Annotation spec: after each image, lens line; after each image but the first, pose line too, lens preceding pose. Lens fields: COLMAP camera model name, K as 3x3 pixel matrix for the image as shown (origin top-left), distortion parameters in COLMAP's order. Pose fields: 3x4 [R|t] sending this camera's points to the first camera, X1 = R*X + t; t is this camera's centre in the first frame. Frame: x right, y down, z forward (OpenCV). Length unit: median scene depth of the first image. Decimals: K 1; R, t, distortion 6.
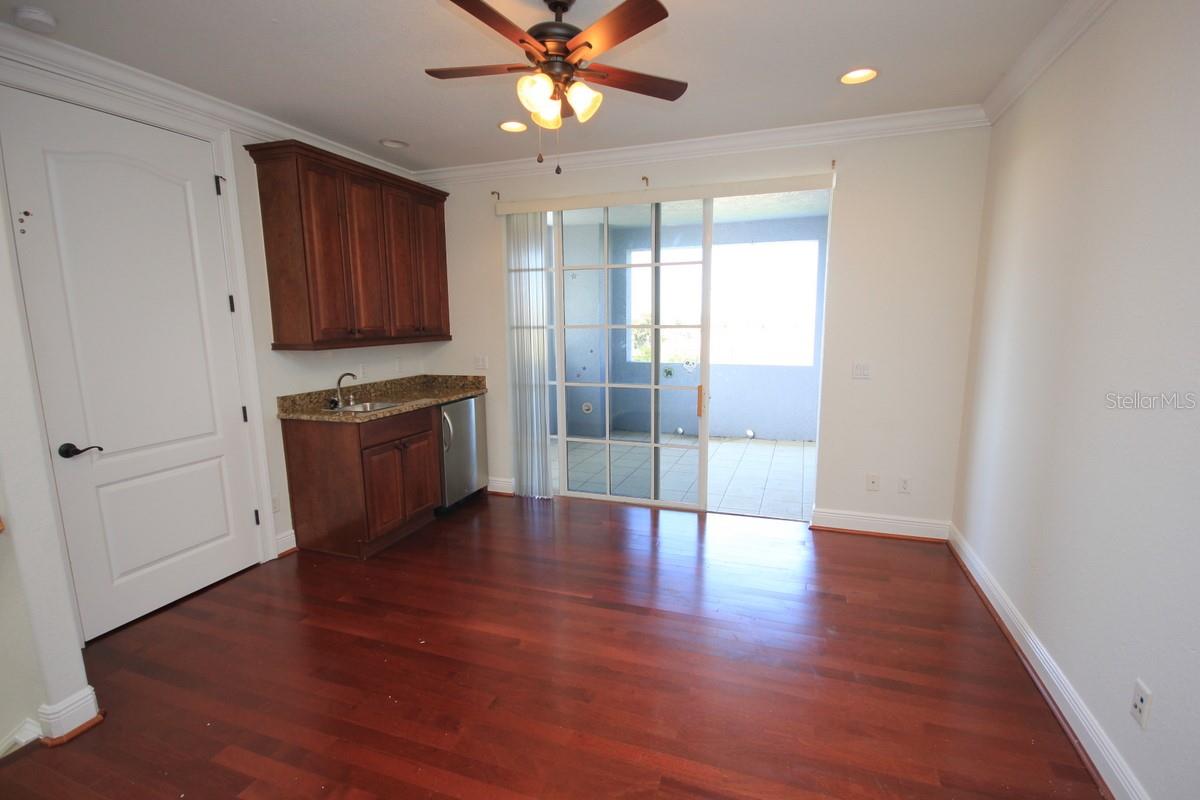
lens RADIAL K [[556.1, 0, 601.0], [0, 556.1, 407.0], [0, 0, 1]] dist [-0.000149, -0.000339]
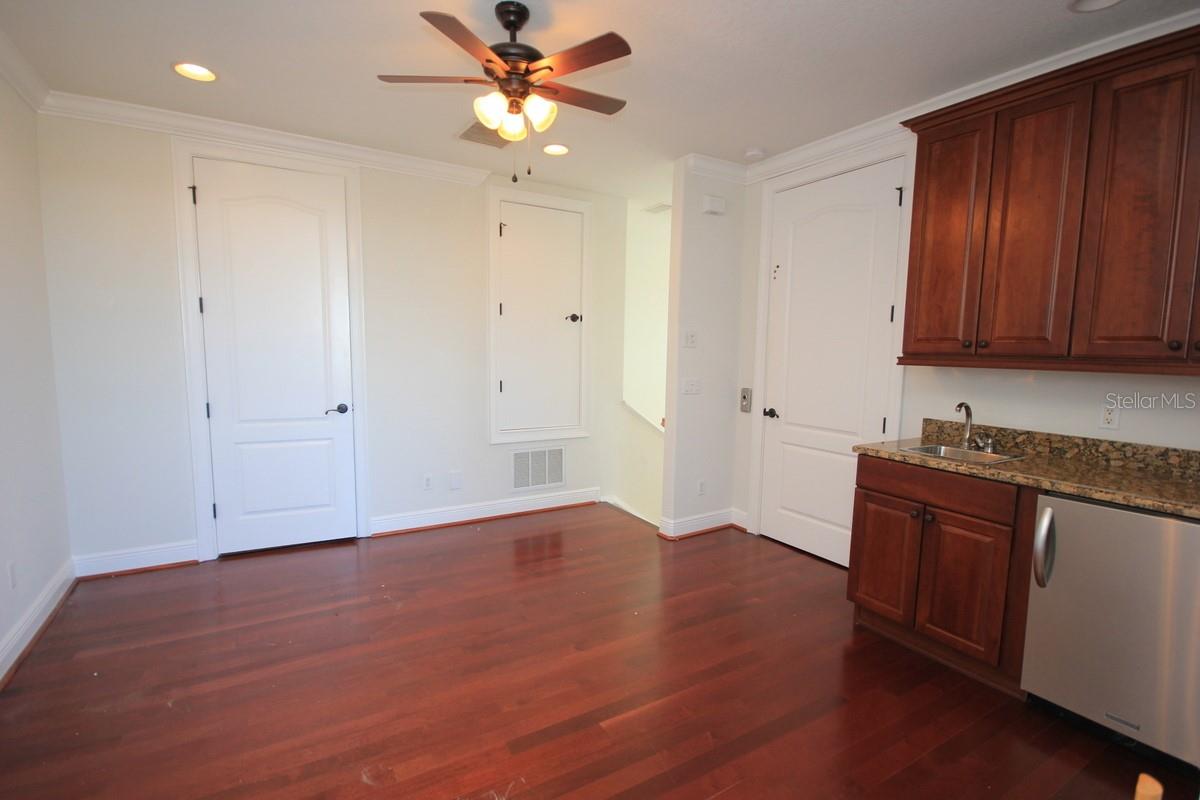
lens RADIAL K [[556.1, 0, 601.0], [0, 556.1, 407.0], [0, 0, 1]] dist [-0.000149, -0.000339]
pose [[-0.628772, 0.089090, -0.772469, 0.398784], [-0.131816, 0.966825, 0.218801, -0.154673], [0.766336, 0.239400, -0.596169, 1.104639]]
